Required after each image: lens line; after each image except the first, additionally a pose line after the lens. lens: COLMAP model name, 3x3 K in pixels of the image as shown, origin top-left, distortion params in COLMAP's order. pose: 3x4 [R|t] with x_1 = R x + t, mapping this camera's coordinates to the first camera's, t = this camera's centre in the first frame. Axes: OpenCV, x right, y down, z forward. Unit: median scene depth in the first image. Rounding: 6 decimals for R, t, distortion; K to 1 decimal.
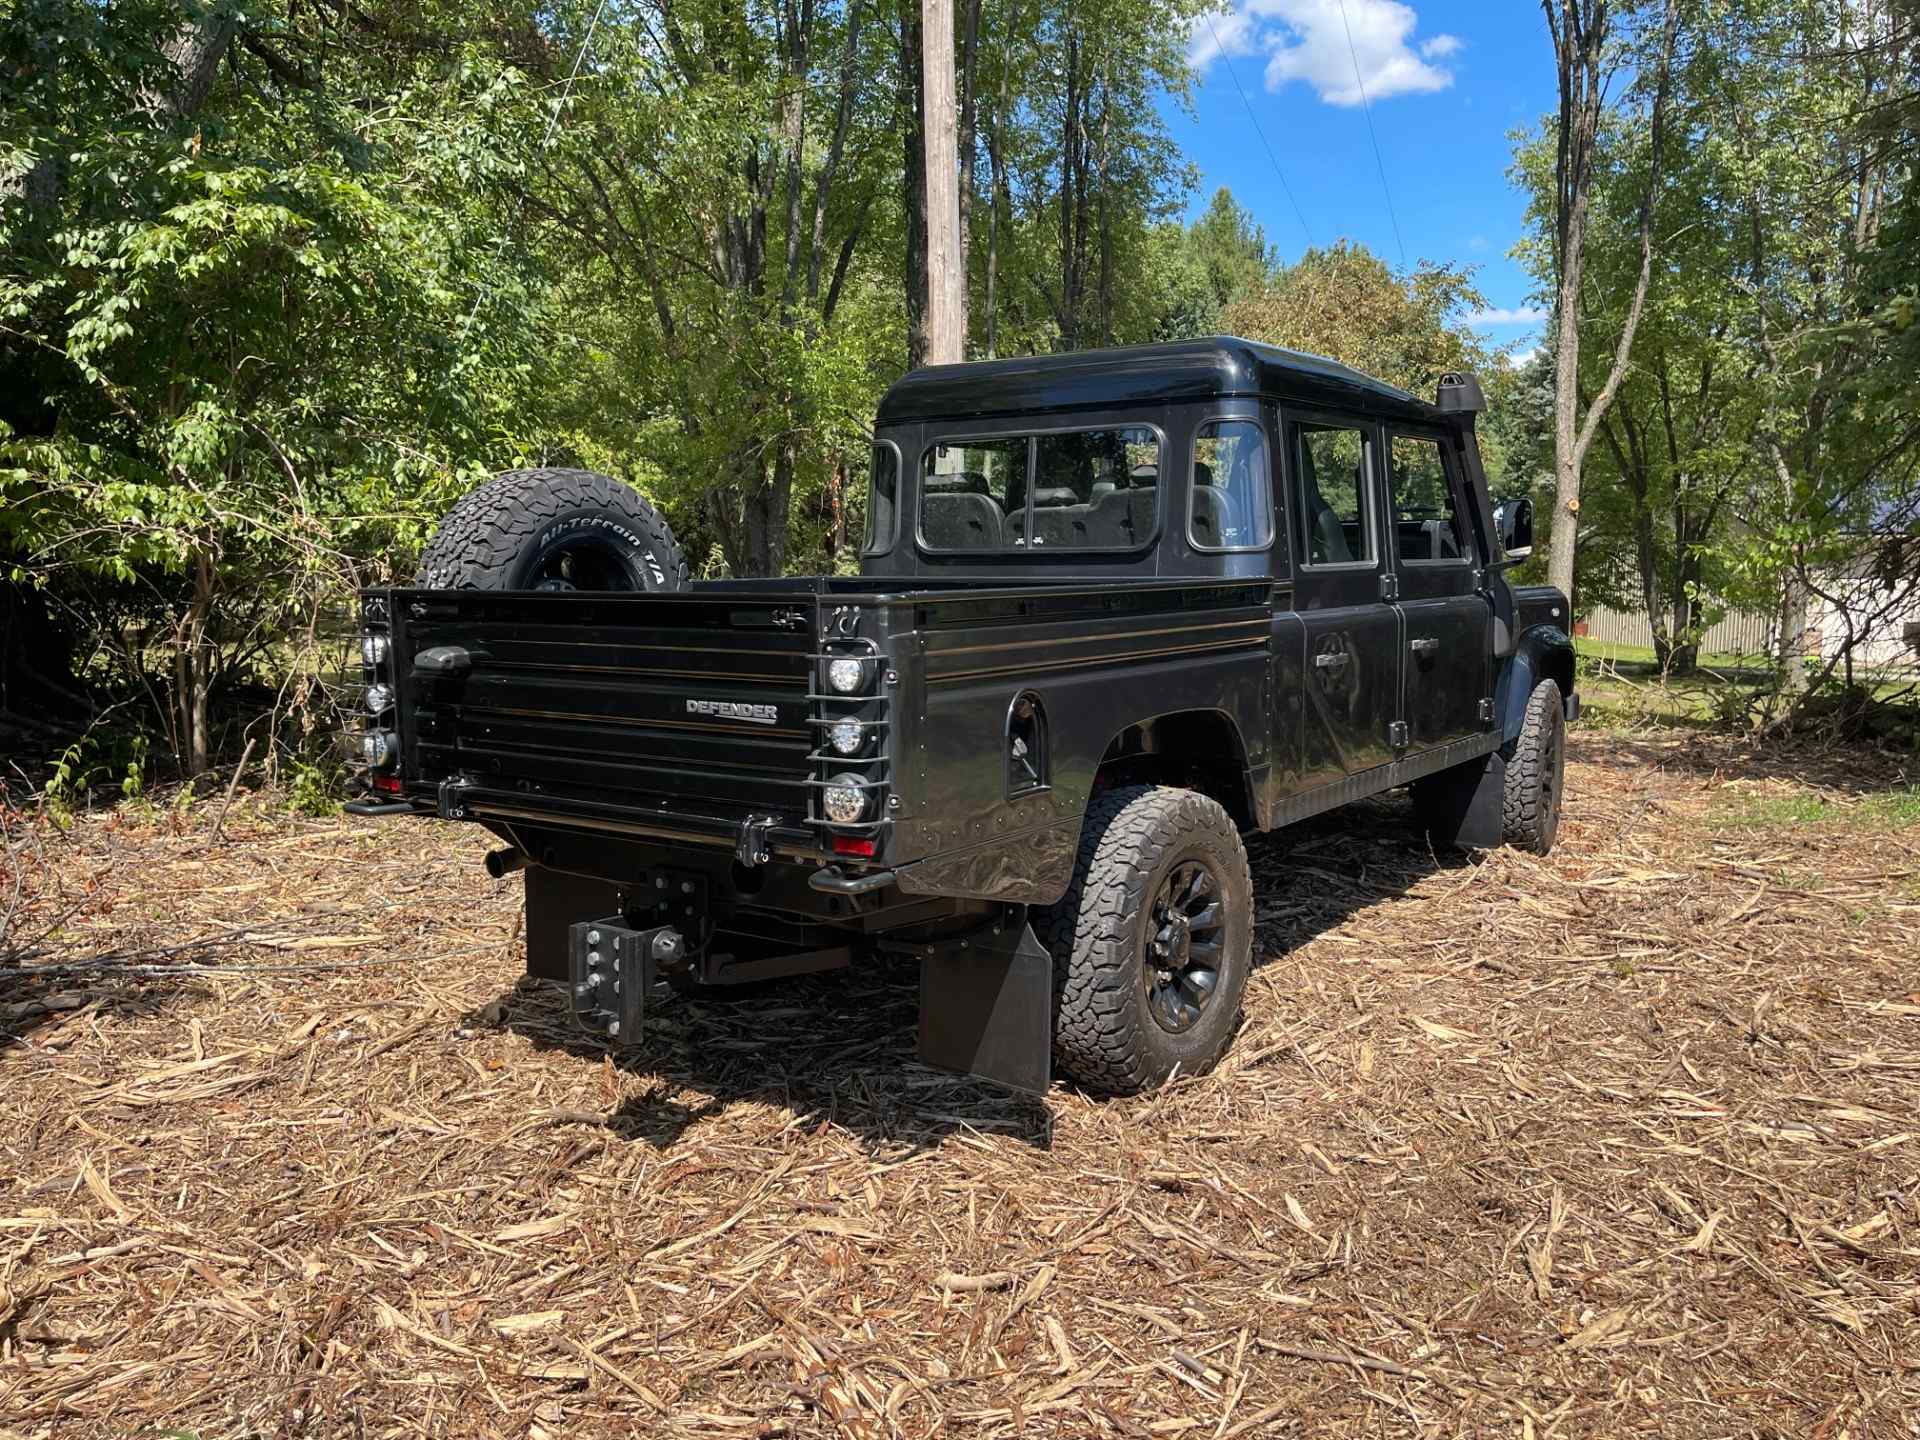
lens RADIAL K [[1530.0, 0, 996.7], [0, 1530.0, 716.4], [0, 0, 1]] dist [0.008883, 0.007808]
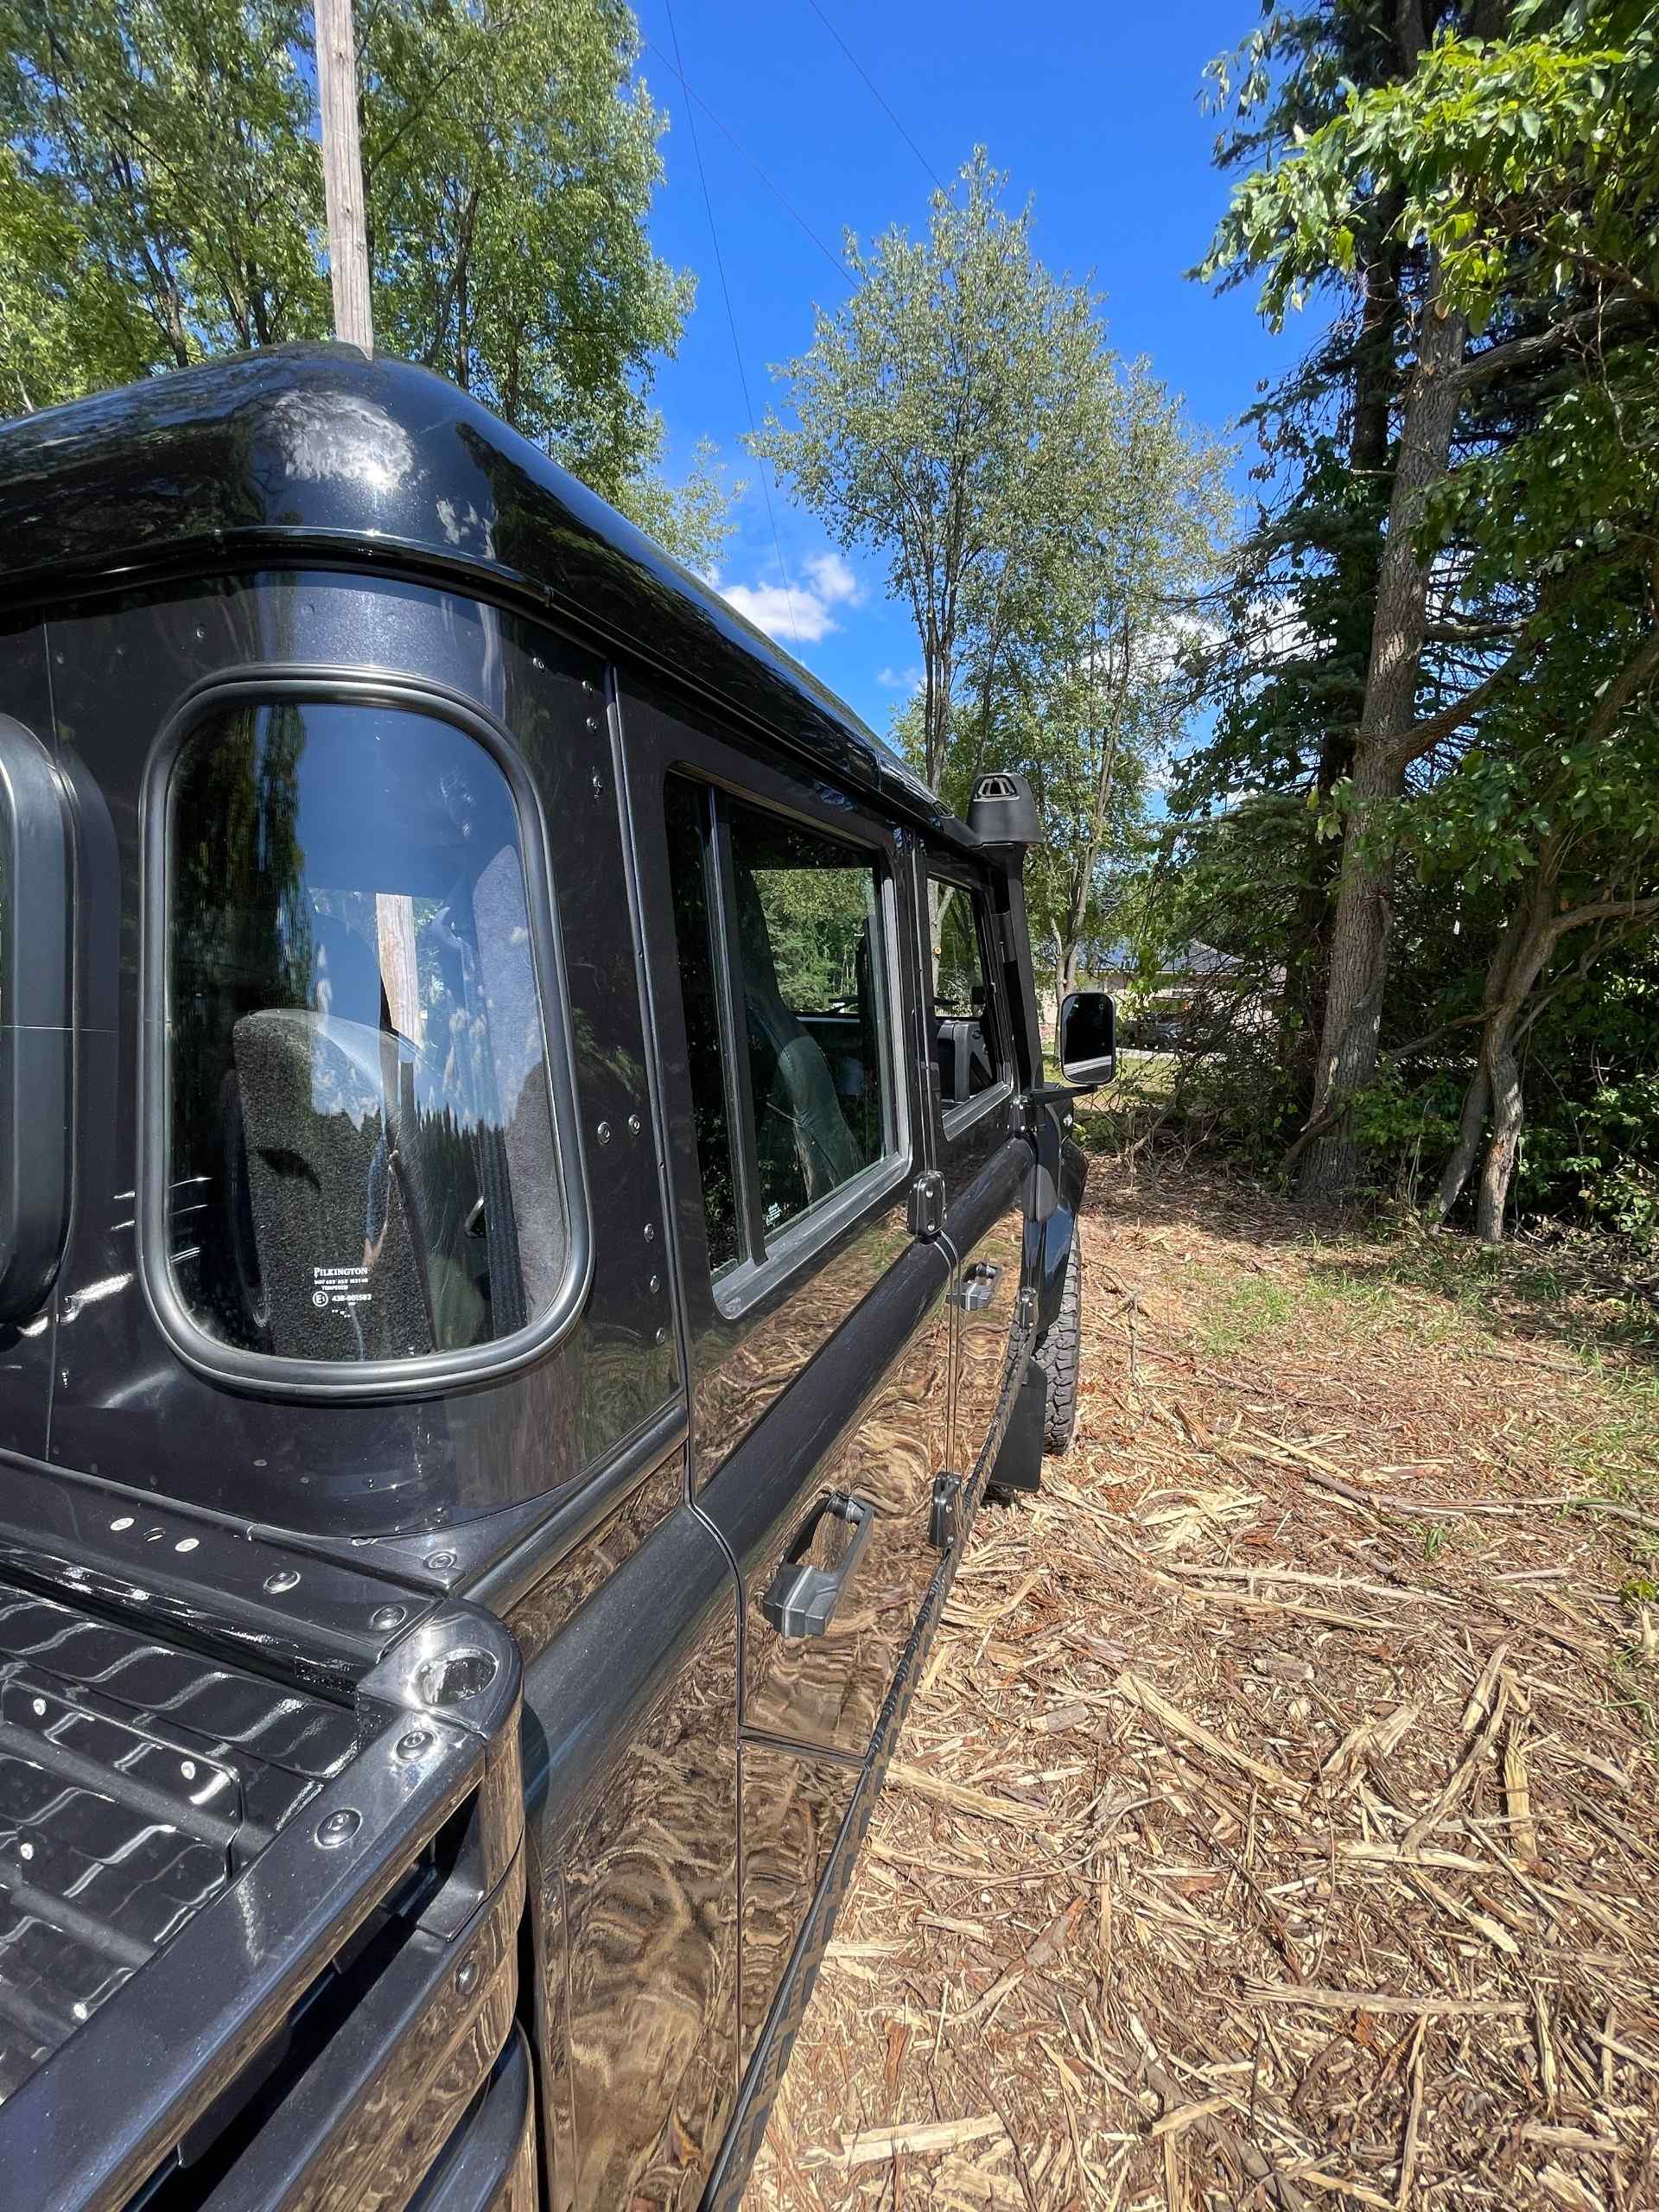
lens RADIAL K [[906.6, 0, 829.5], [0, 906.6, 1106.0], [0, 0, 1]] dist [-0.000389, -0.000040]
pose [[0.964086, -0.023470, 0.264549, 0.207279], [0.012266, 0.998960, 0.043926, -0.167523], [-0.265305, -0.039103, 0.963371, 0.996199]]
